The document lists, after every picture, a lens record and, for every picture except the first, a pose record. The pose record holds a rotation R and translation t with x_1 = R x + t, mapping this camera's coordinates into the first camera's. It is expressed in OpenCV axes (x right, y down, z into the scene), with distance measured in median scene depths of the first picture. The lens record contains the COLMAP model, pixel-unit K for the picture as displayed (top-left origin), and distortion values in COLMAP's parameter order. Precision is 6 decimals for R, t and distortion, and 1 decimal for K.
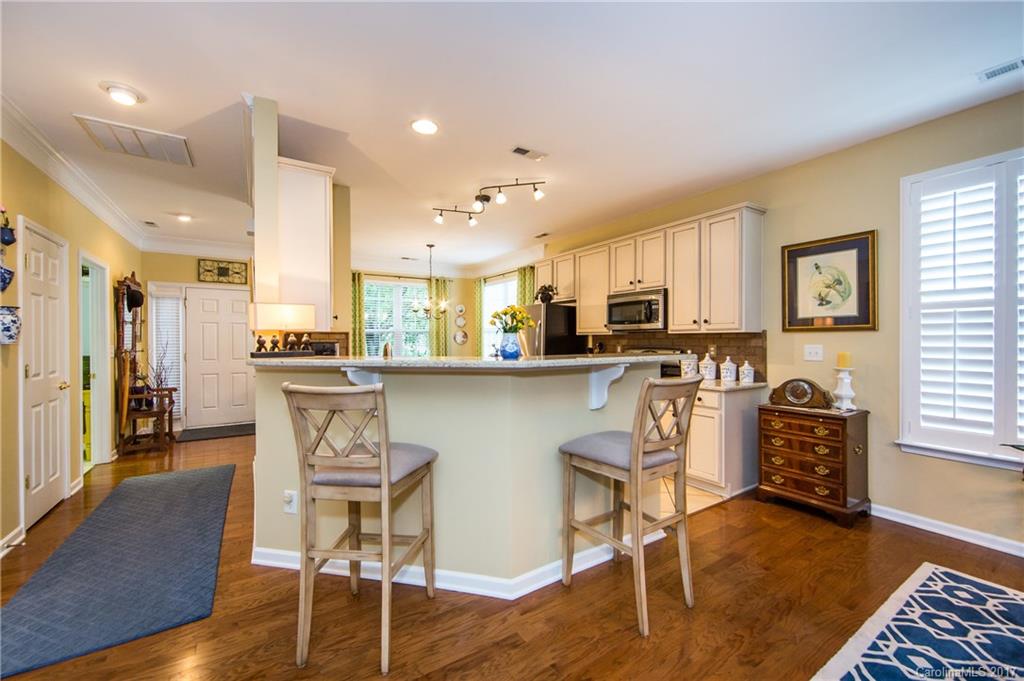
lens RADIAL K [[405.4, 0, 511.8], [0, 405.4, 343.1], [0, 0, 1]] dist [-0.002888, 0.000545]
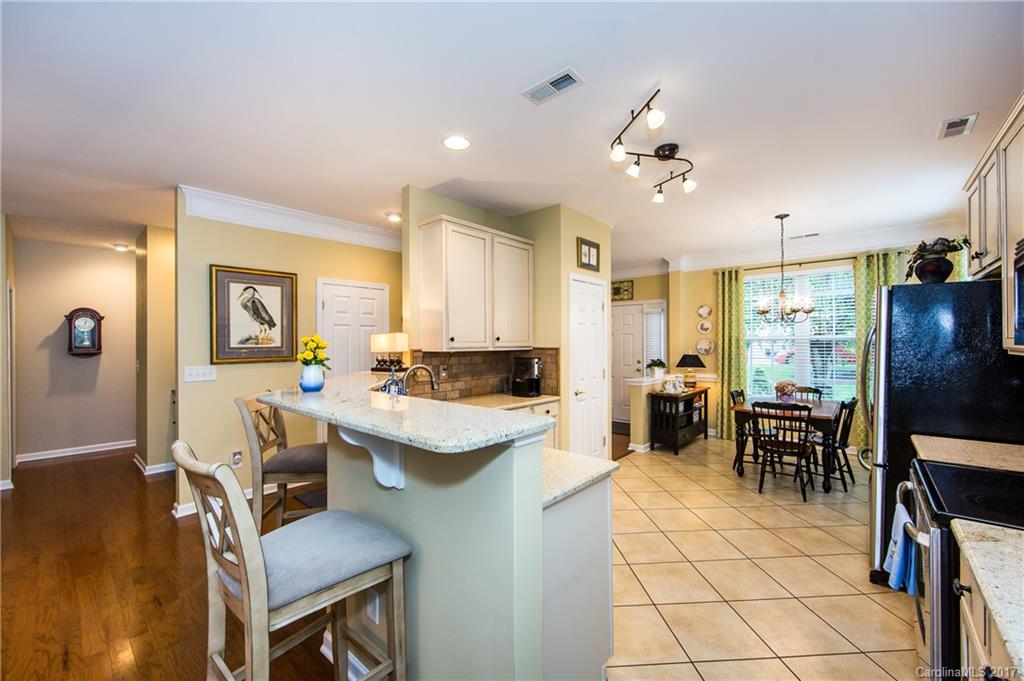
lens RADIAL K [[405.4, 0, 509.8], [0, 405.4, 341.0], [0, 0, 1]] dist [-0.002888, 0.000545]
pose [[0.275553, -0.001278, -0.961285, 0.491856], [-0.006090, 0.999977, -0.003075, -0.037192], [0.961267, 0.006702, 0.275539, 0.554537]]
